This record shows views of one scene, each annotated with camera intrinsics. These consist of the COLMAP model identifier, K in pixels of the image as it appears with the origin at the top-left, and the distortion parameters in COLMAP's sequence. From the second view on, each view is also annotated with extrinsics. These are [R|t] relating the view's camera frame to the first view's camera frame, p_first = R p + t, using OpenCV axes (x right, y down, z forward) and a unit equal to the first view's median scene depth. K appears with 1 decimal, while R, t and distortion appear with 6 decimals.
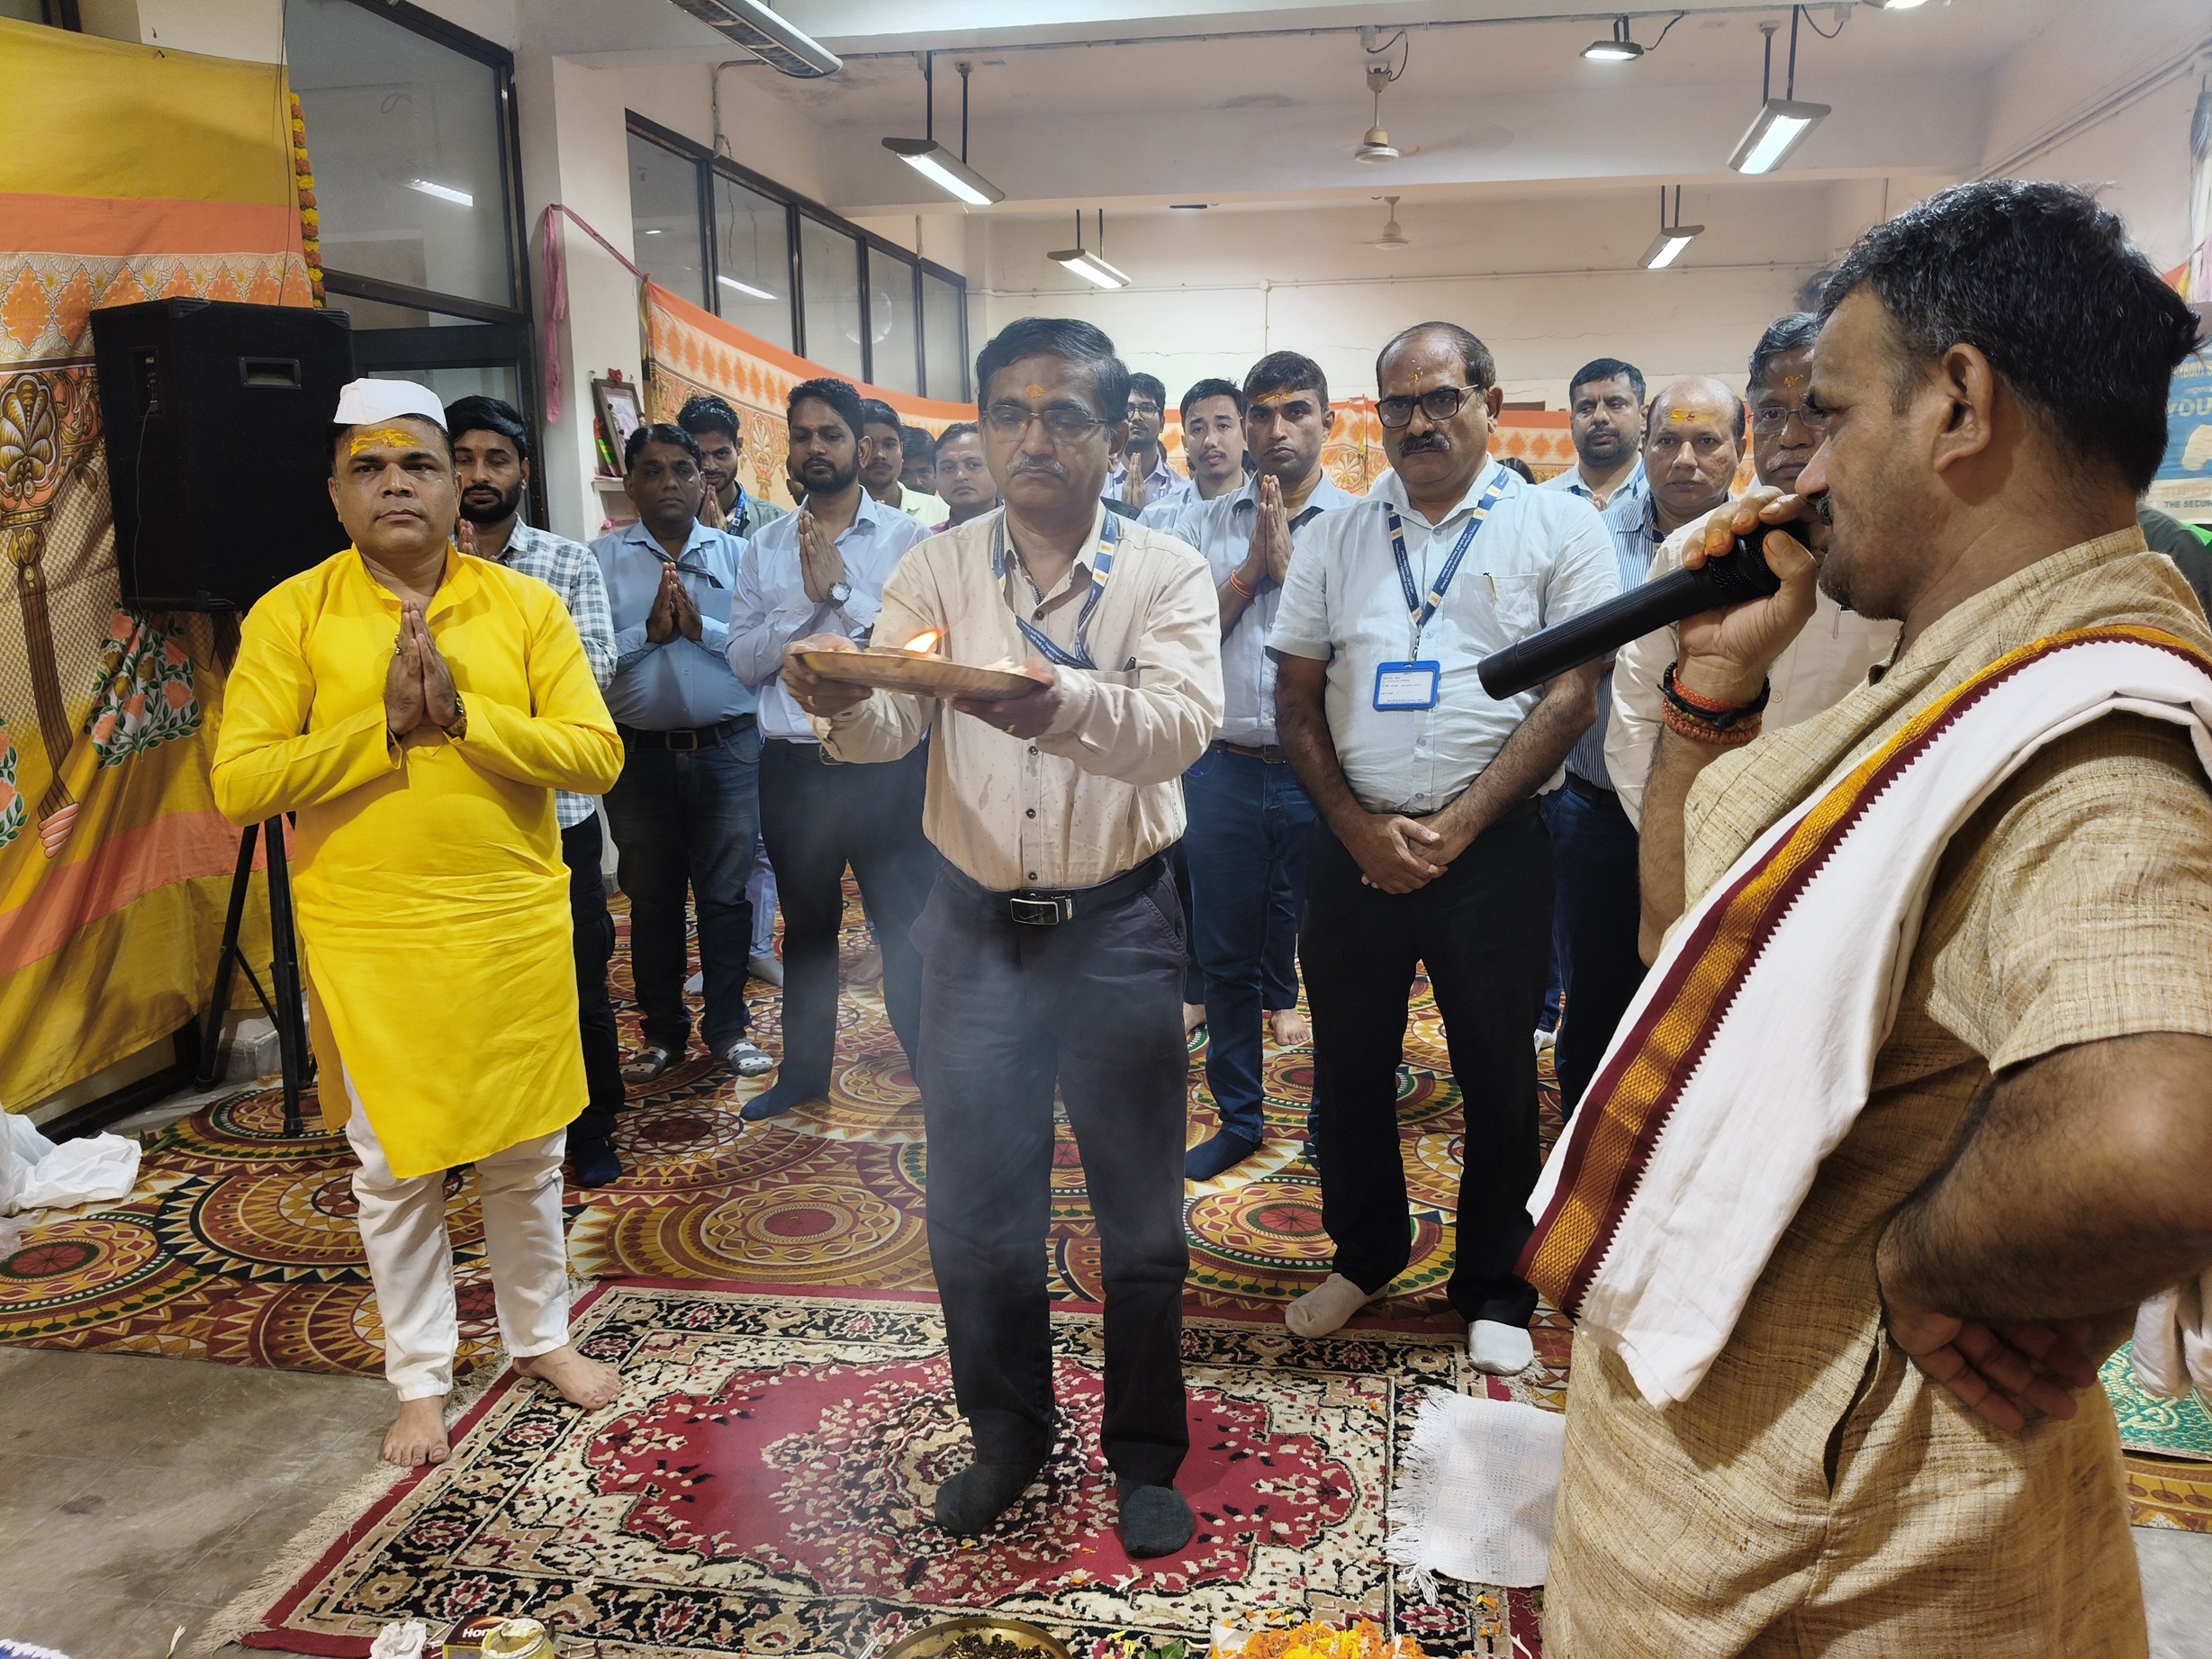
lens RADIAL K [[1691.0, 0, 1102.0], [0, 1691.0, 825.1], [0, 0, 1]] dist [0.004976, -0.034103]
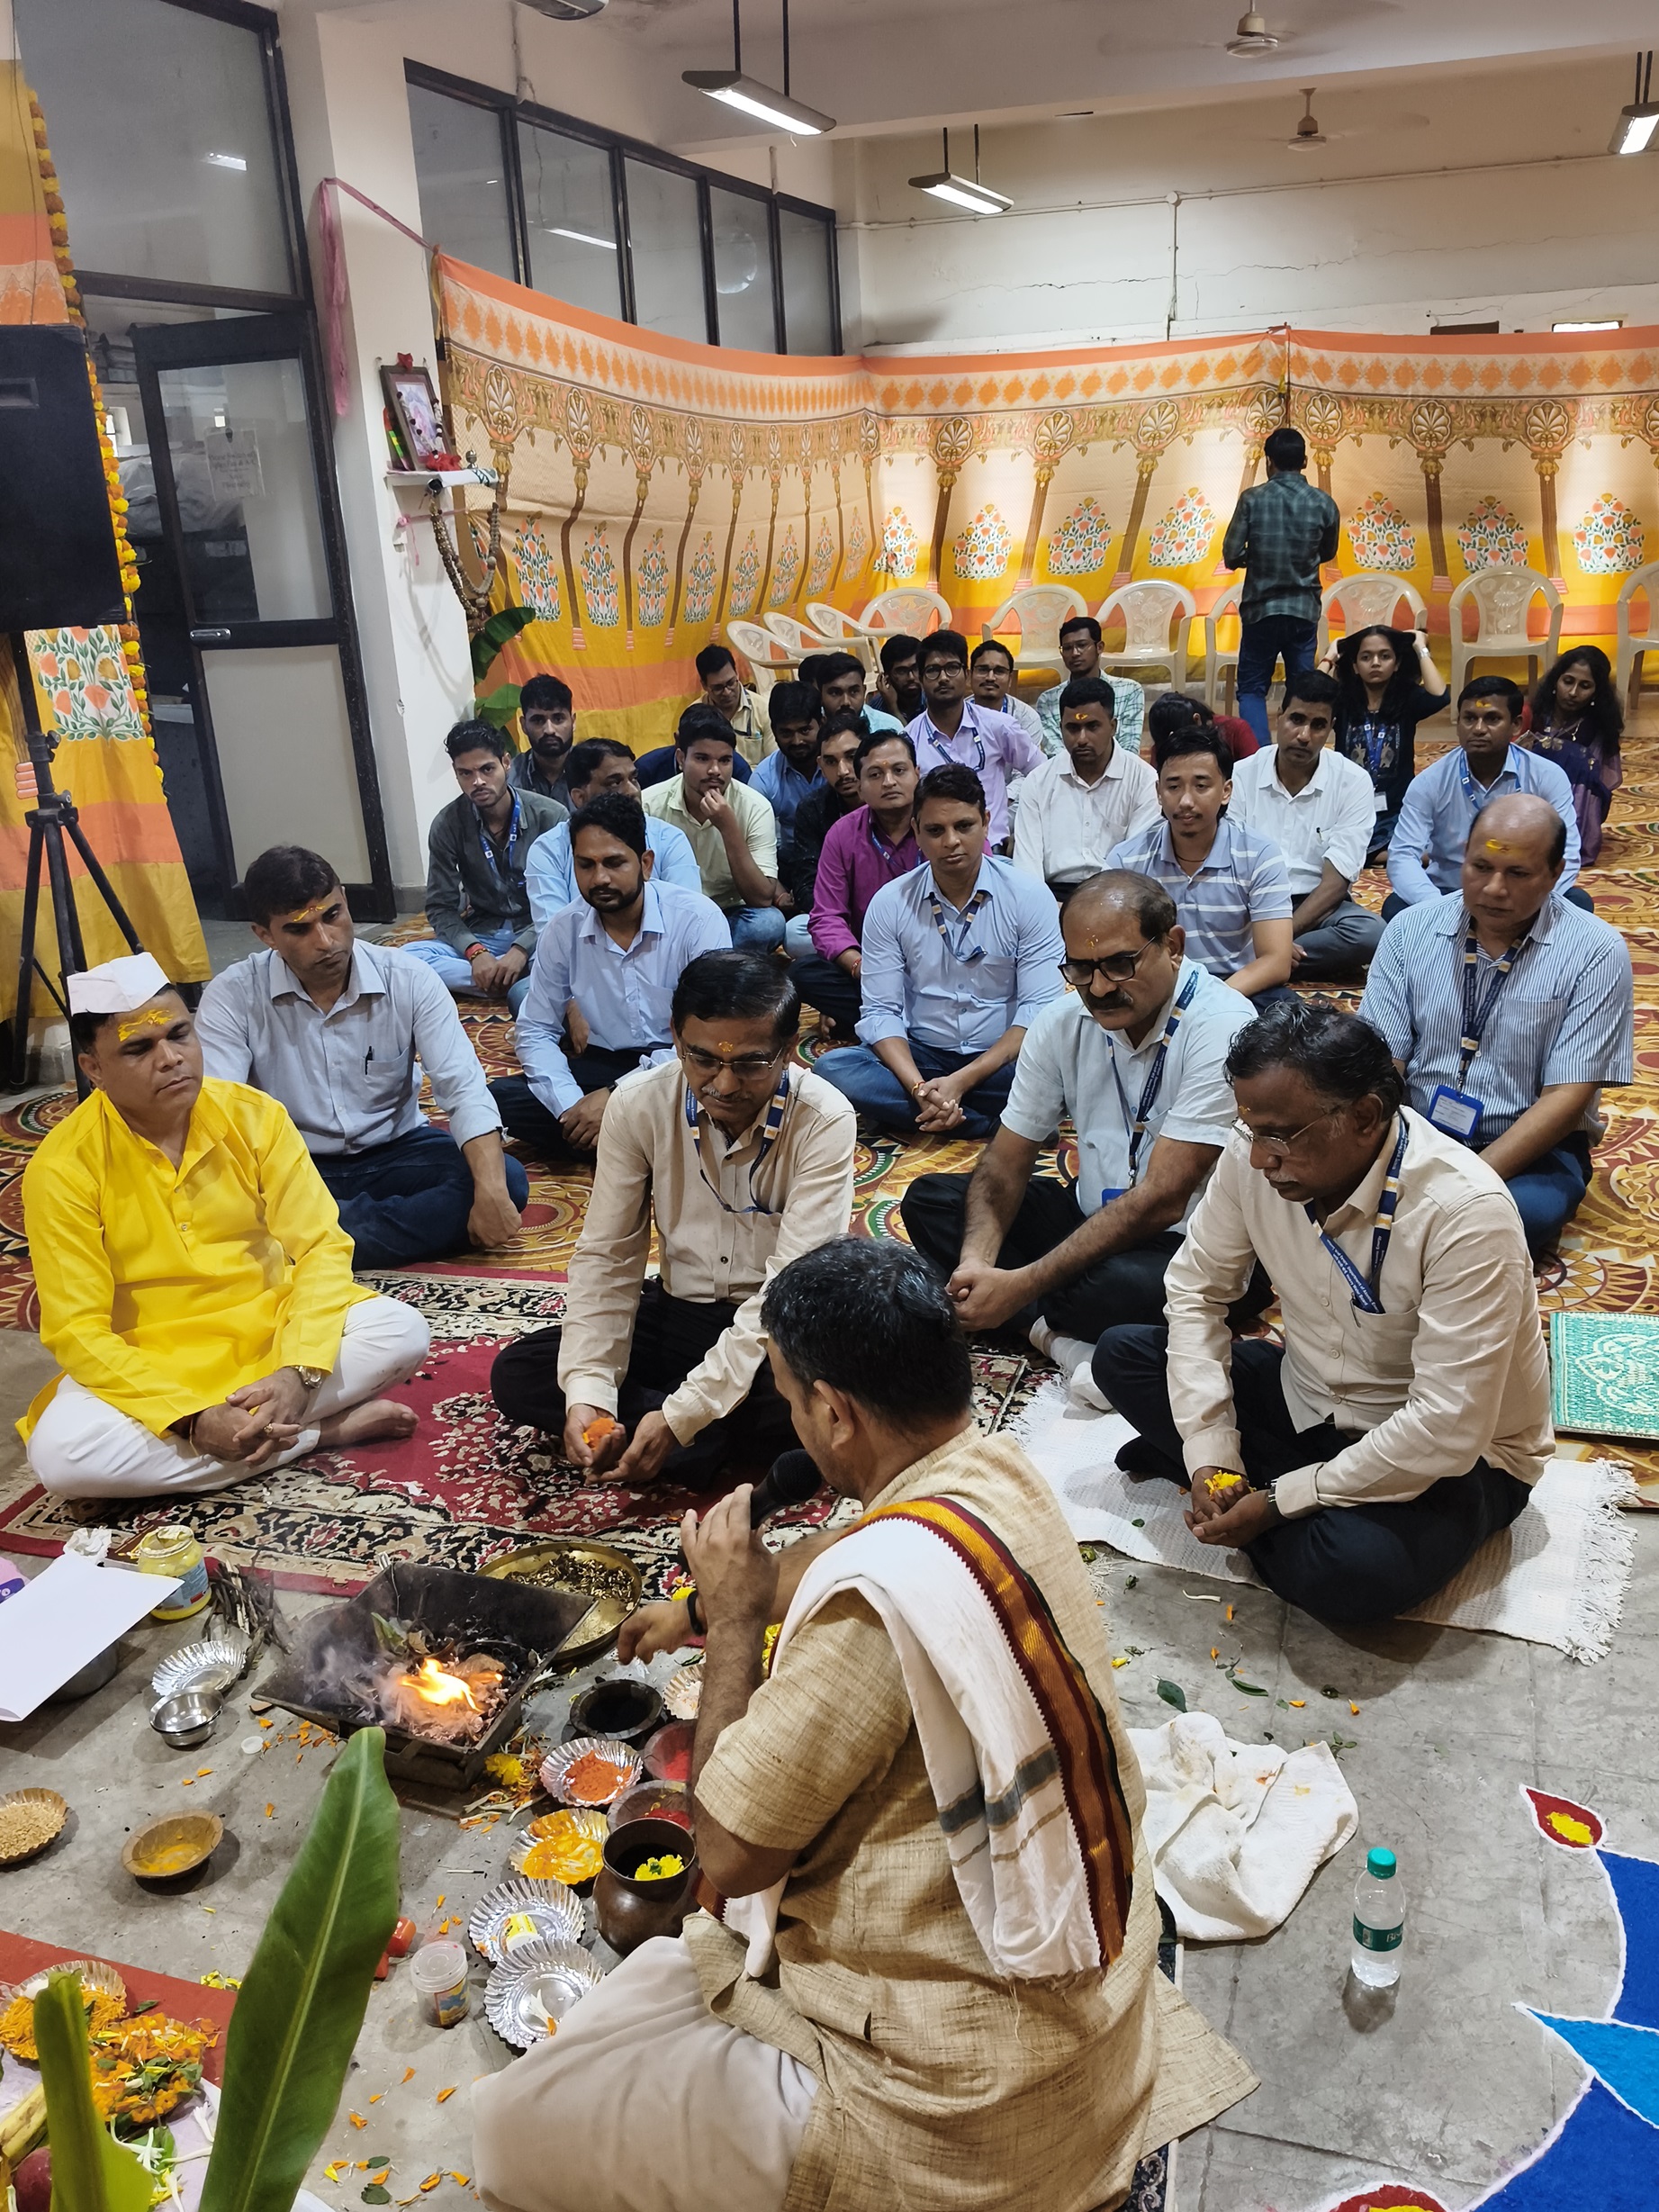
lens RADIAL K [[1812.9, 0, 810.9], [0, 1812.9, 1100.8], [0, 0, 1]] dist [0.088661, -0.185750]
pose [[0.989833, 0.005175, -0.142140, 0.222567], [0.016058, 0.988883, 0.147824, -0.002326], [0.141325, -0.148603, 0.978746, -0.113481]]
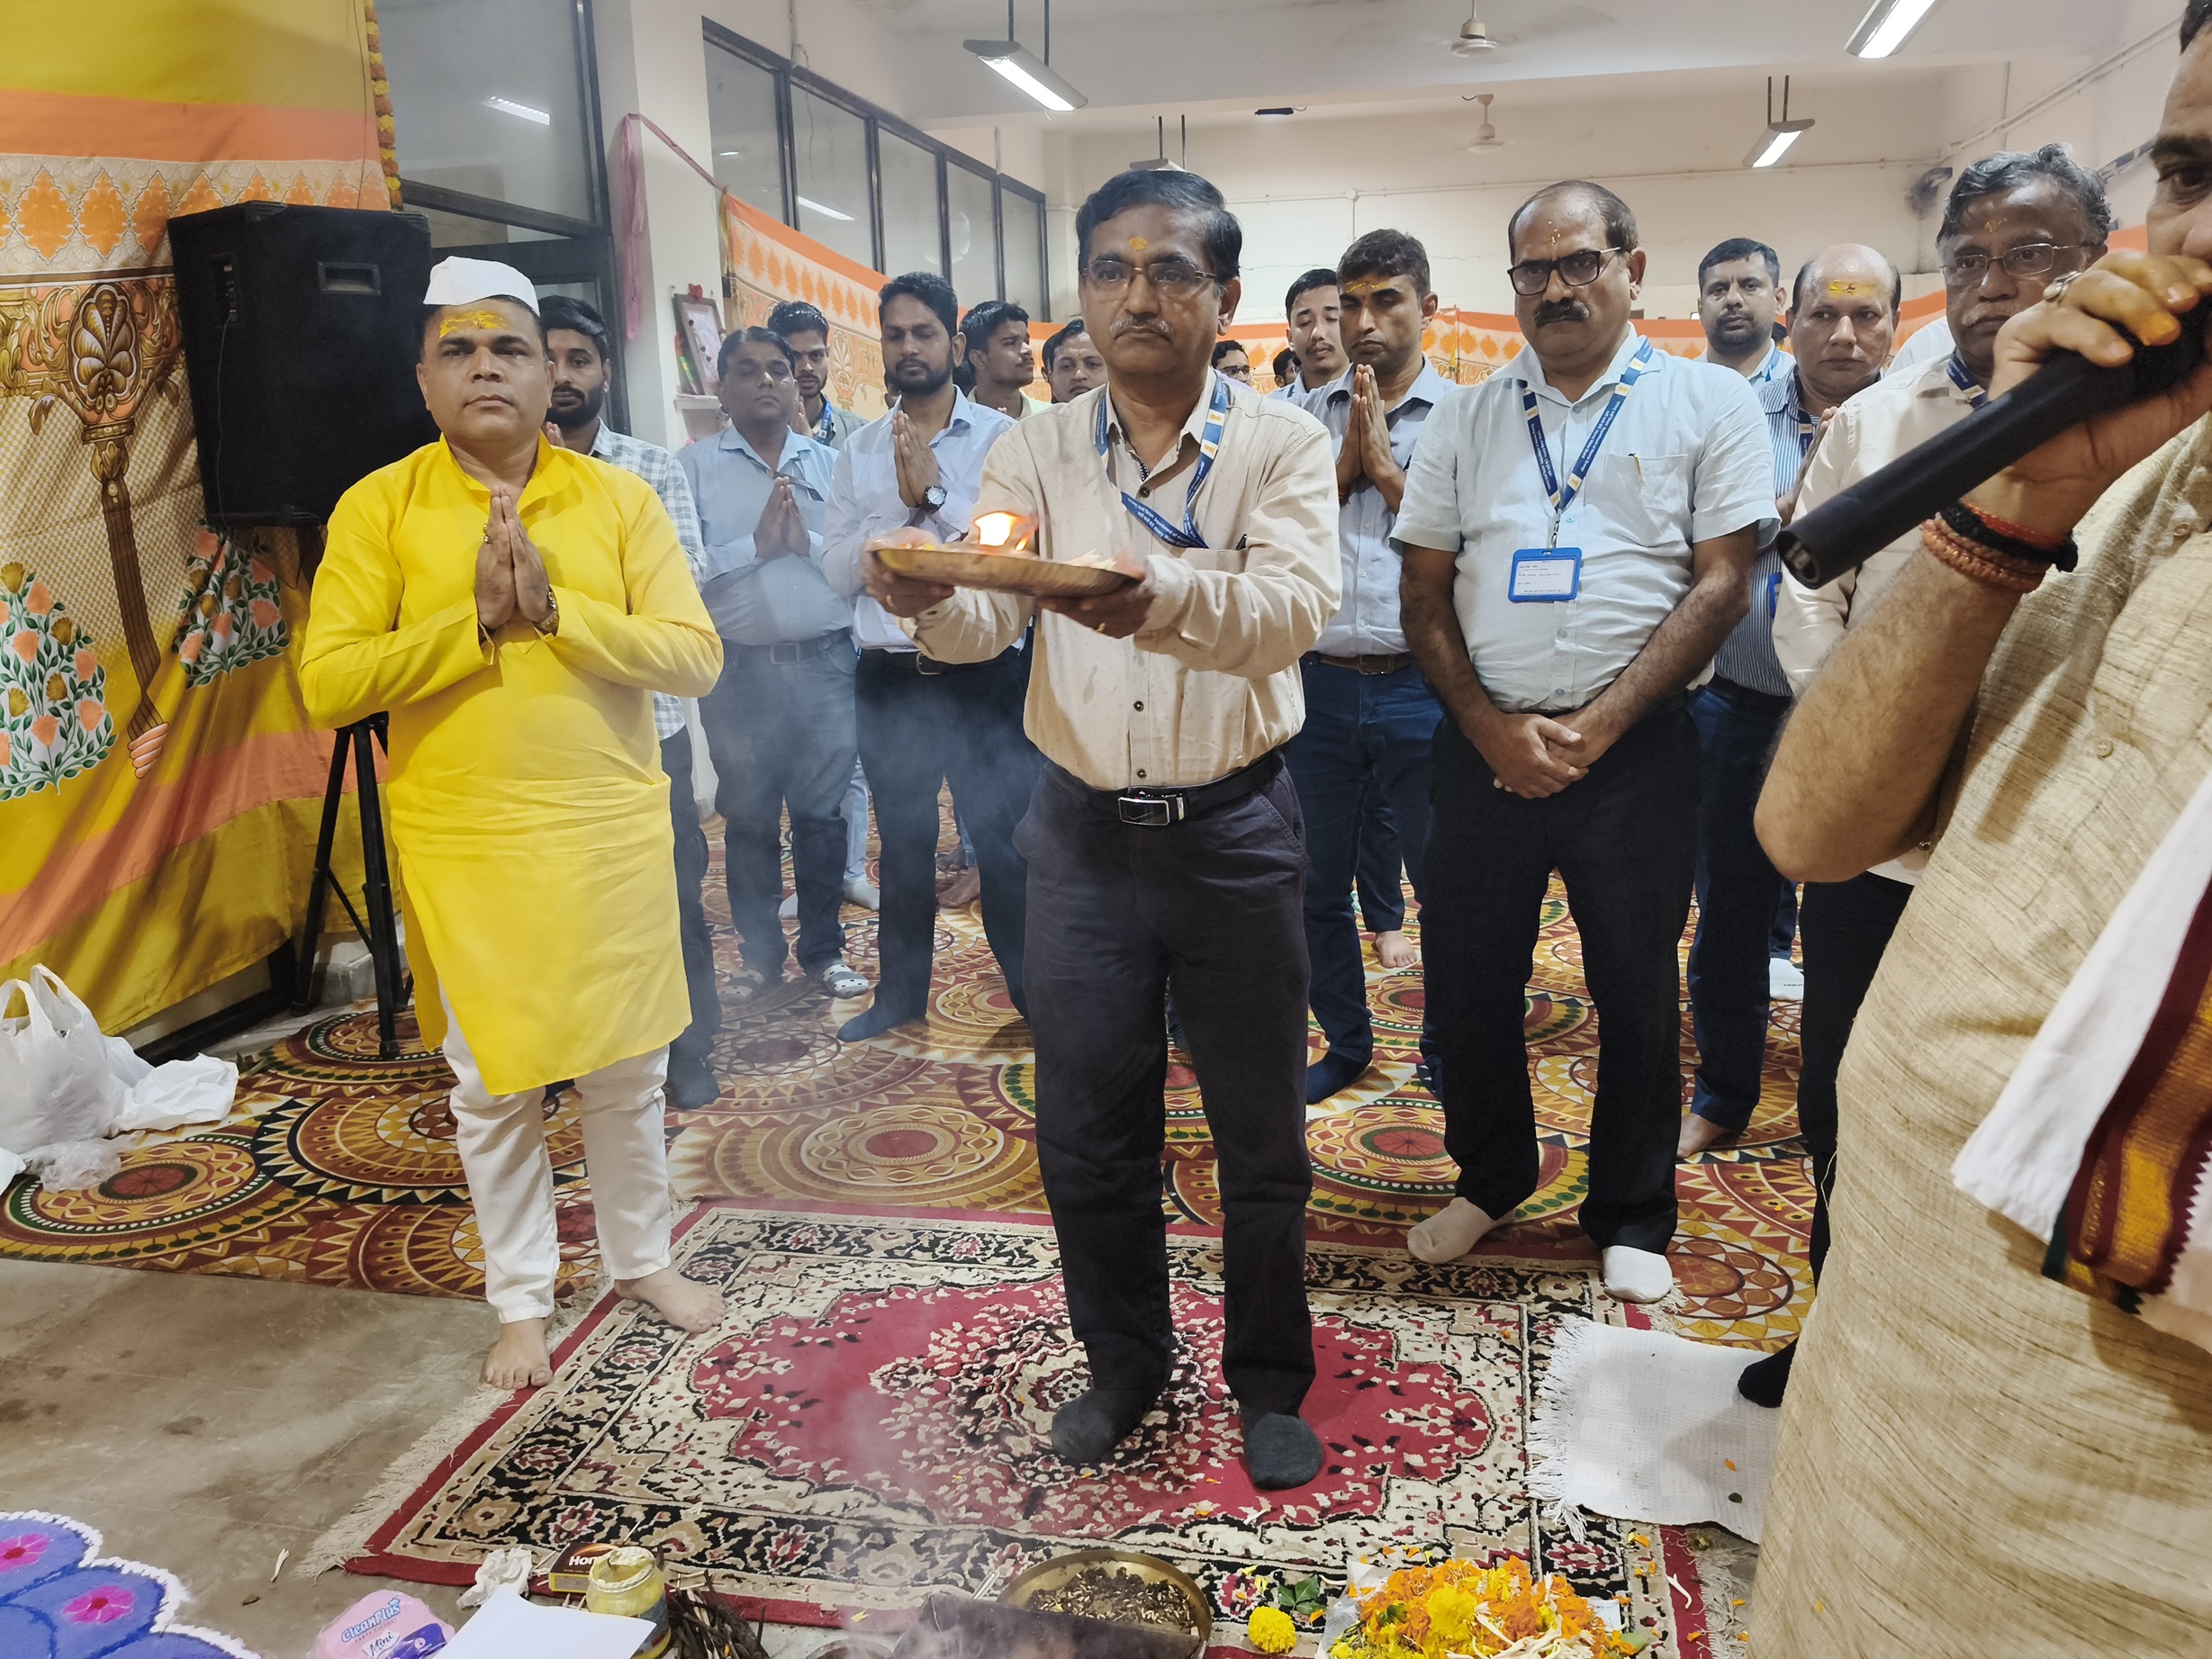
lens RADIAL K [[1683.7, 0, 1108.9], [0, 1683.7, 815.9], [0, 0, 1]] dist [0.038929, -0.088804]
pose [[0.999088, -0.005884, -0.042288, -0.022774], [0.007285, 0.999427, 0.033048, 0.019484], [0.042069, -0.033326, 0.998559, 0.051299]]
